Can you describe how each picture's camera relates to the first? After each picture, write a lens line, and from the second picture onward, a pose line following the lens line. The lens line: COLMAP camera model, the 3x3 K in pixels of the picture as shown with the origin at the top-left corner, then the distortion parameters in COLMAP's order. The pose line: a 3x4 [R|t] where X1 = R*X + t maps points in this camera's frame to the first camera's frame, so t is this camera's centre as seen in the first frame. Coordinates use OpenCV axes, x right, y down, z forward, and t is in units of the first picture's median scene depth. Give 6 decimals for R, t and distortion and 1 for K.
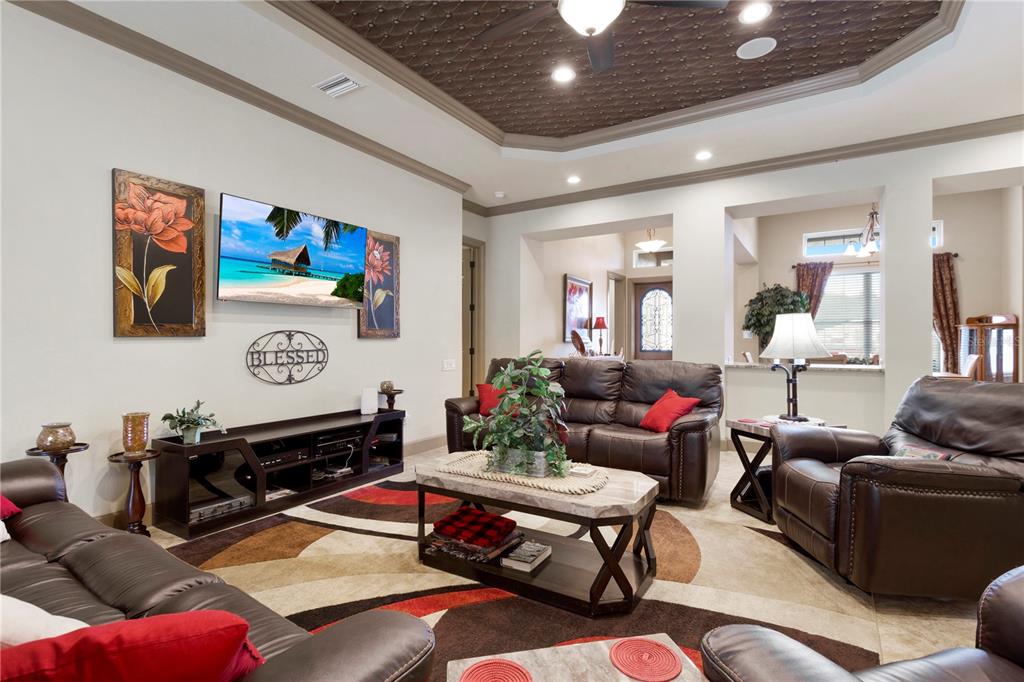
lens RADIAL K [[493.0, 0, 506.4], [0, 493.0, 339.1], [0, 0, 1]] dist [-0.003176, 0.005002]
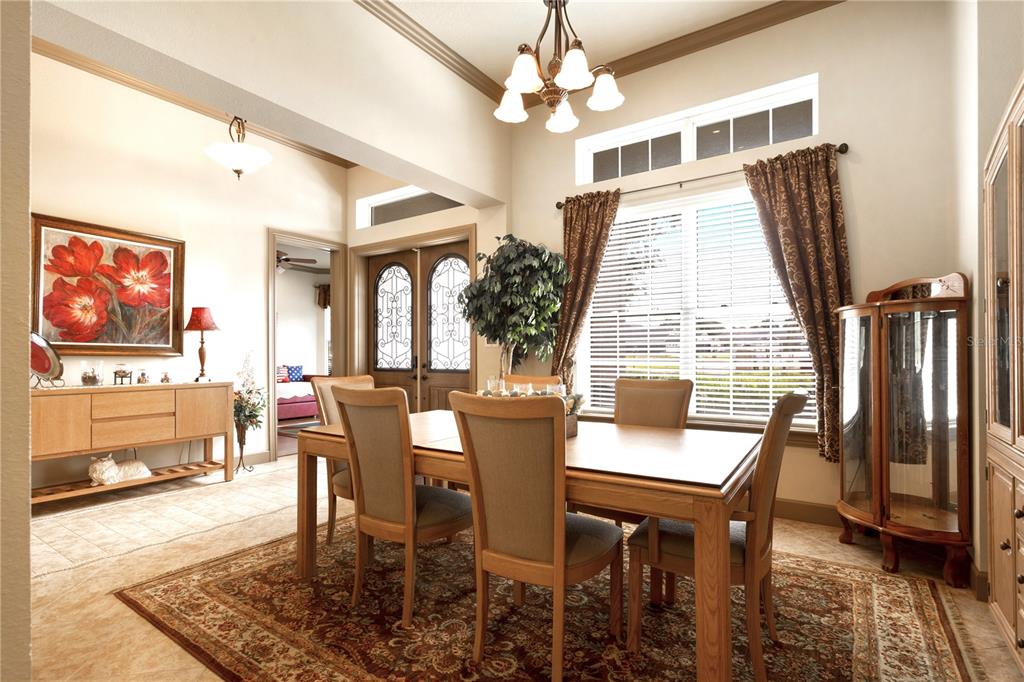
lens RADIAL K [[493.0, 0, 506.4], [0, 493.0, 339.1], [0, 0, 1]] dist [-0.003176, 0.005002]
pose [[0.999266, -0.008791, -0.037279, 0.632798], [0.007989, 0.999734, -0.021614, 0.002770], [0.037459, 0.021300, 0.999071, 0.563554]]
